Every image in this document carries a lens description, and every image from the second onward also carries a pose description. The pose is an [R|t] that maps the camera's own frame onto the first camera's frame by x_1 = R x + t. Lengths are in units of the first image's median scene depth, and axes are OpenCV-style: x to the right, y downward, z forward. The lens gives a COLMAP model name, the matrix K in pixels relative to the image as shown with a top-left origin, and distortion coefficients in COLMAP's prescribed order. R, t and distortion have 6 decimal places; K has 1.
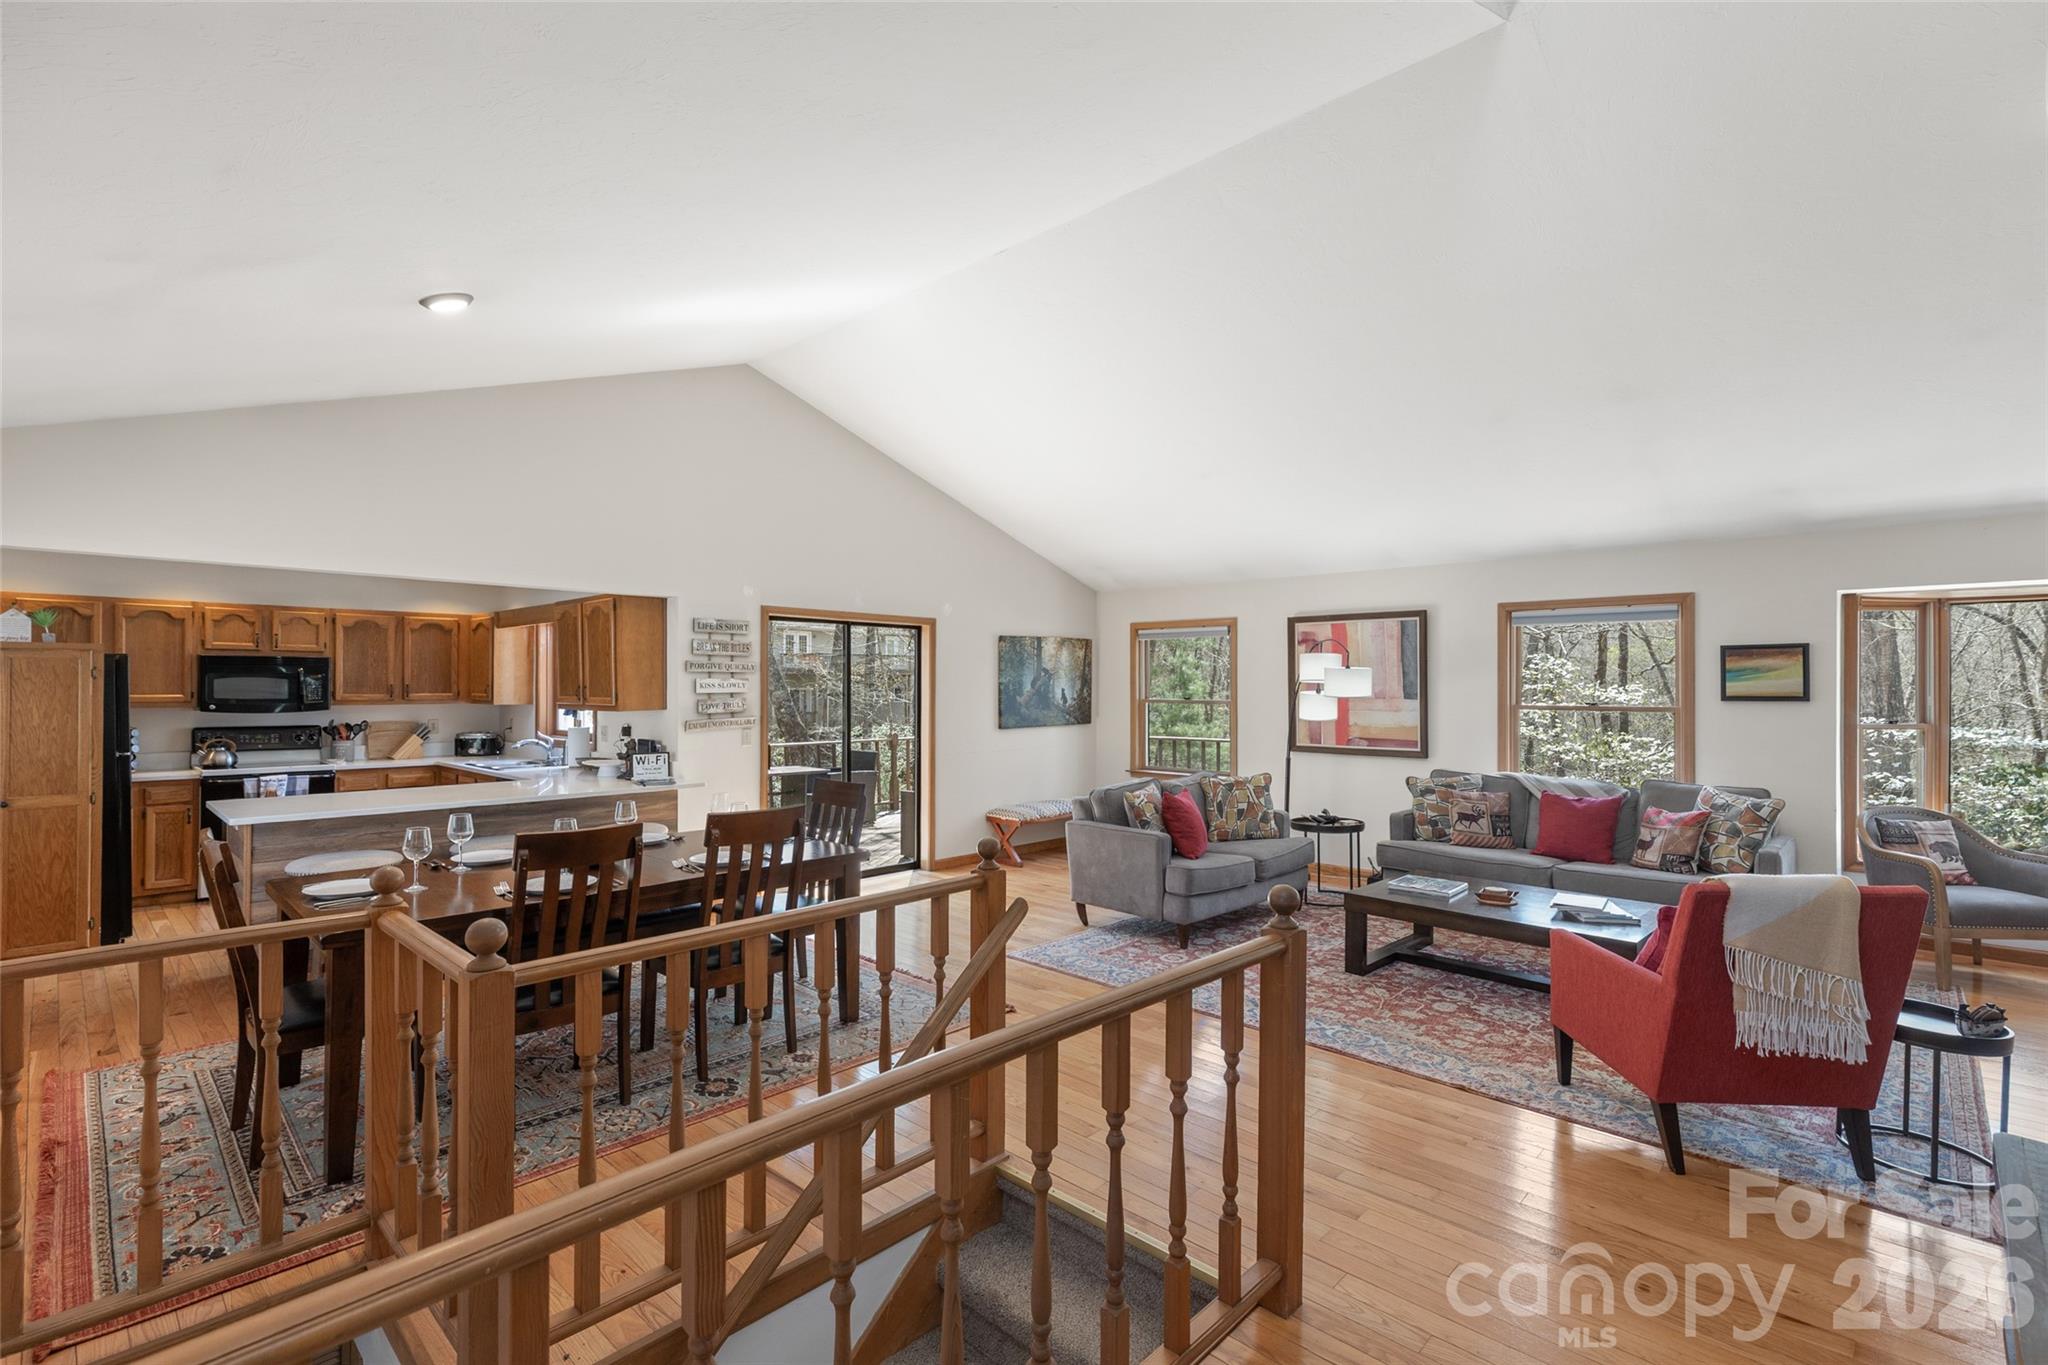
lens RADIAL K [[925.0, 0, 1042.3], [0, 925.0, 684.4], [0, 0, 1]] dist [0.009570, 0.000064]
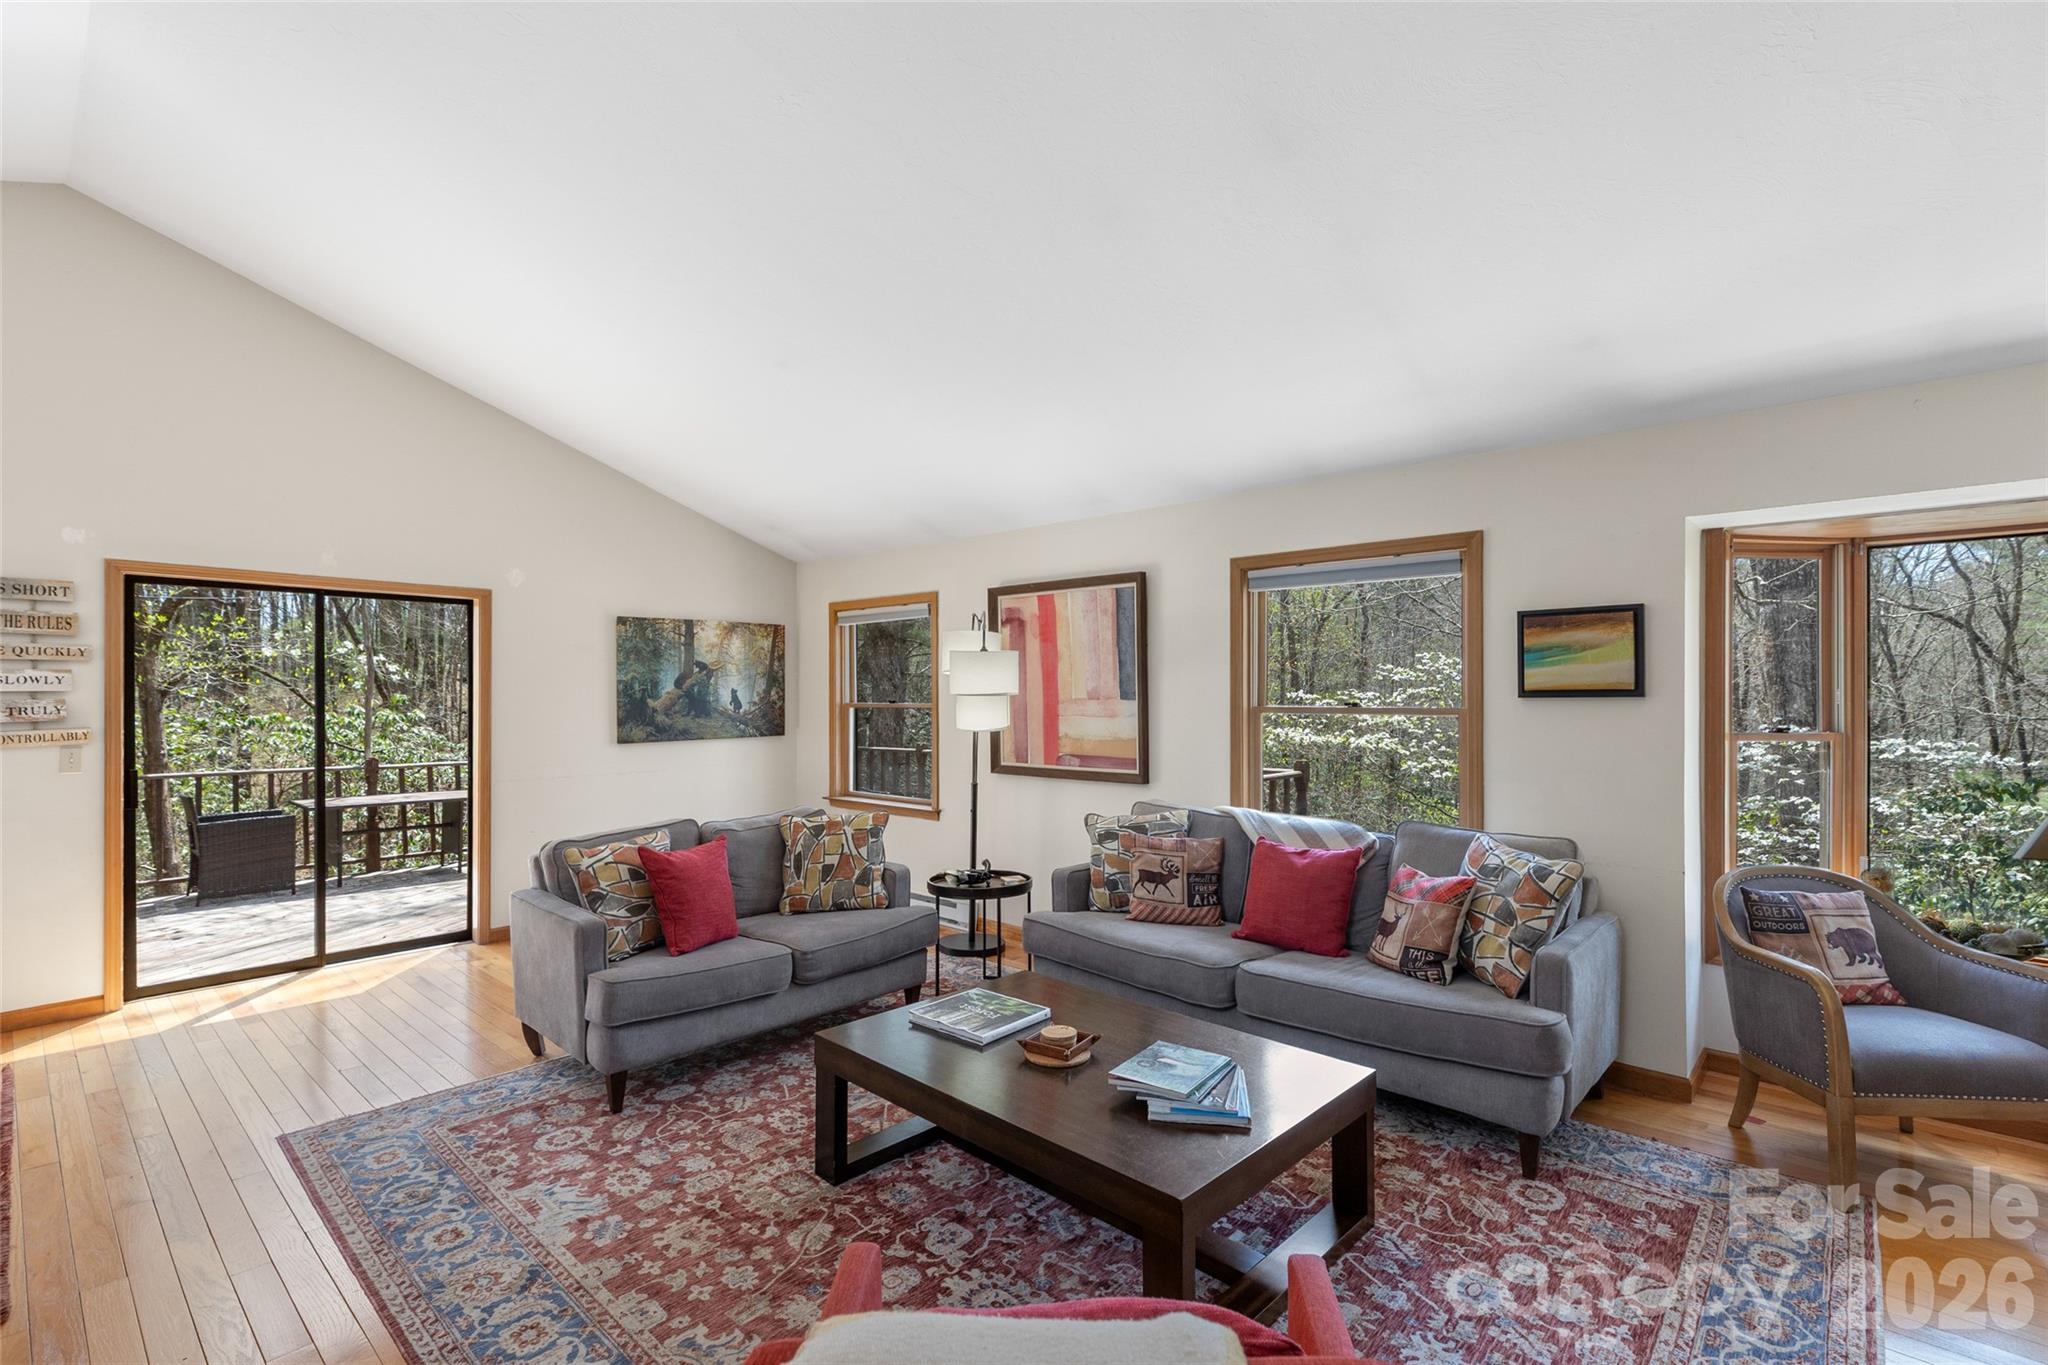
lens RADIAL K [[928.0, 0, 1032.6], [0, 928.0, 695.2], [0, 0, 1]] dist [0.009011, 0.000473]
pose [[0.999824, -0.002992, 0.018503, 0.349933], [0.002981, 0.999995, 0.000612, 0.013409], [-0.018504, -0.000557, 0.999829, 0.333285]]
